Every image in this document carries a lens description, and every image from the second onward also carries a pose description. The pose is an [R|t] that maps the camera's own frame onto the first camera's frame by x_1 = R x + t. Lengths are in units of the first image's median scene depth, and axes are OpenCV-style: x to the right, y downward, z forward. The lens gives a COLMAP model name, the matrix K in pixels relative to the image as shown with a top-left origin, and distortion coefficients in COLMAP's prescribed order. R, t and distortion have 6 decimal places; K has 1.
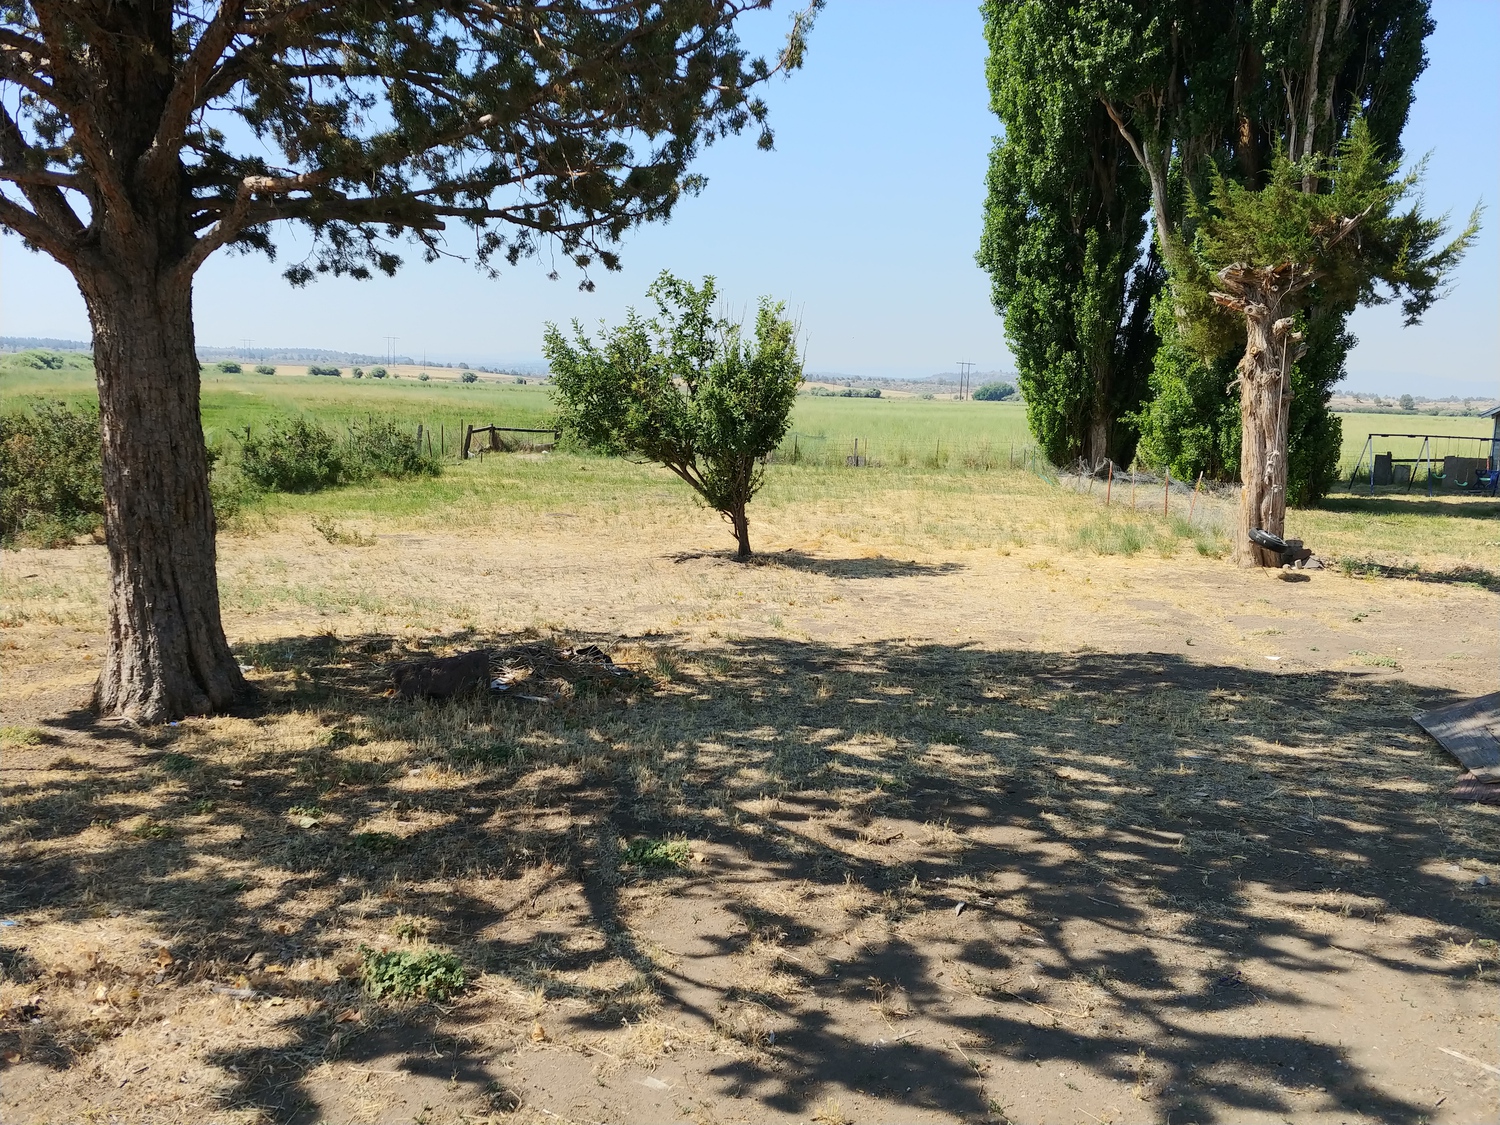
lens RADIAL K [[1298.8, 0, 742.2], [0, 1298.8, 558.8], [0, 0, 1]] dist [0.067765, -0.117065]
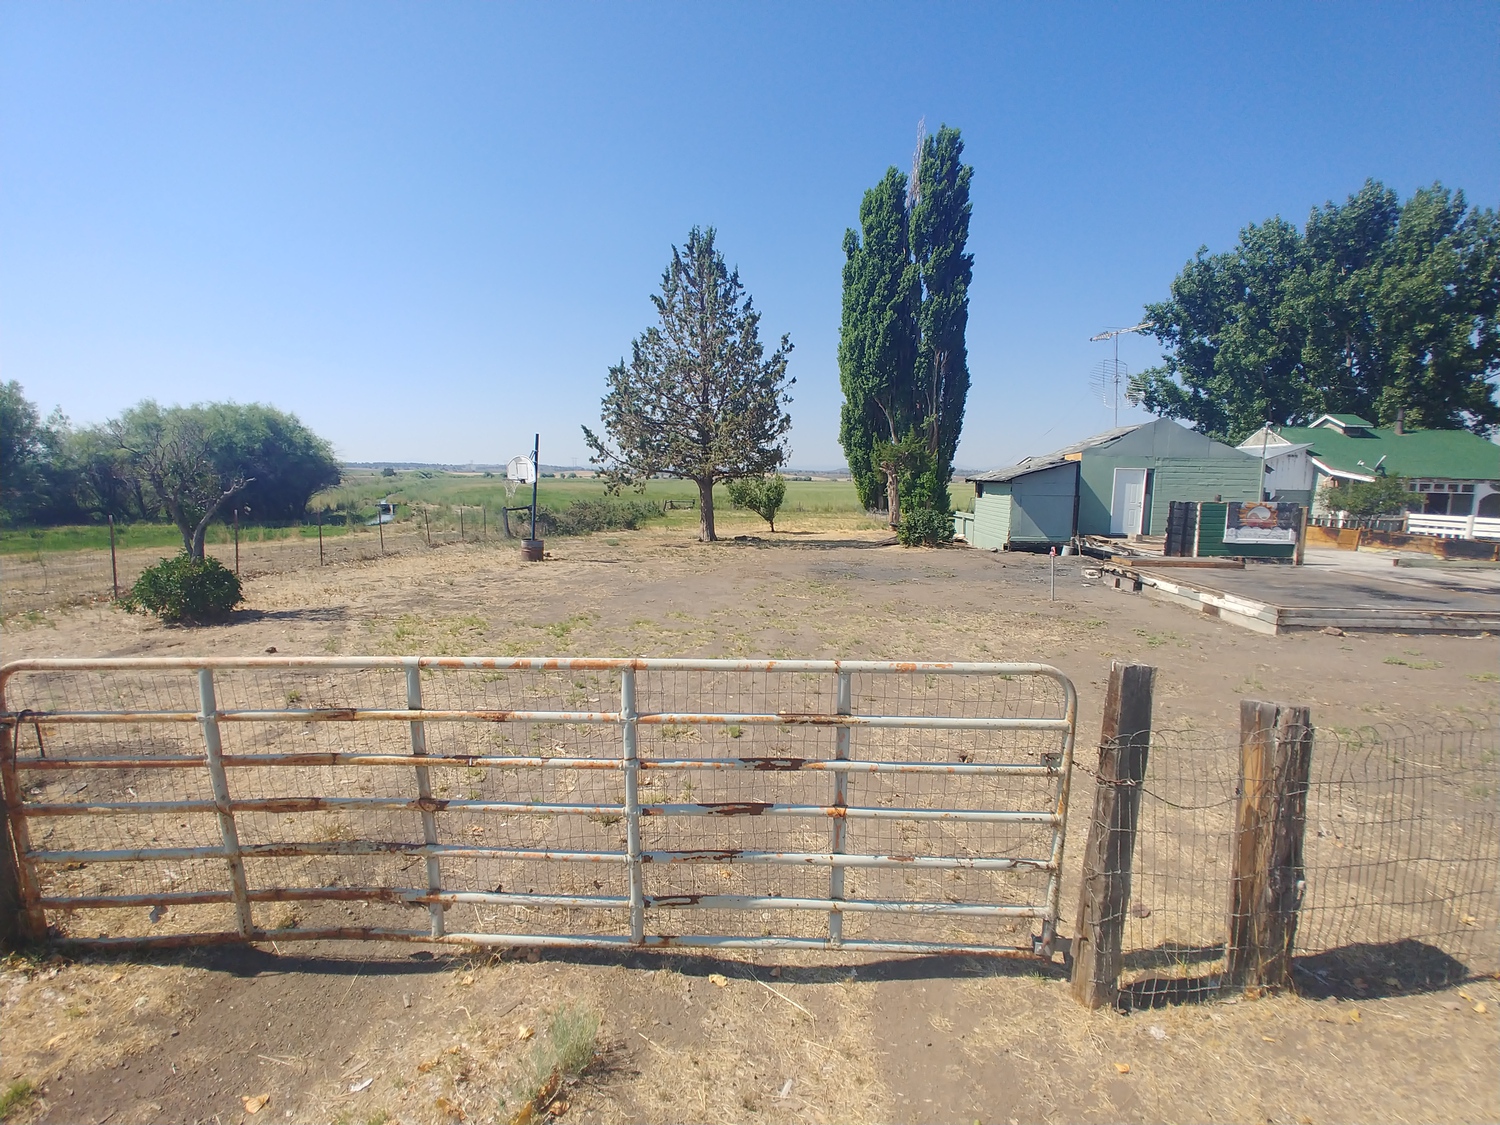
lens RADIAL K [[646.1, 0, 745.3], [0, 646.1, 557.8], [0, 0, 1]] dist [-0.040126, 0.007940]
pose [[0.999760, -0.021889, 0.000303, -0.044795], [0.021890, 0.999742, -0.006108, 0.046286], [-0.000169, 0.006113, 0.999981, -0.537878]]
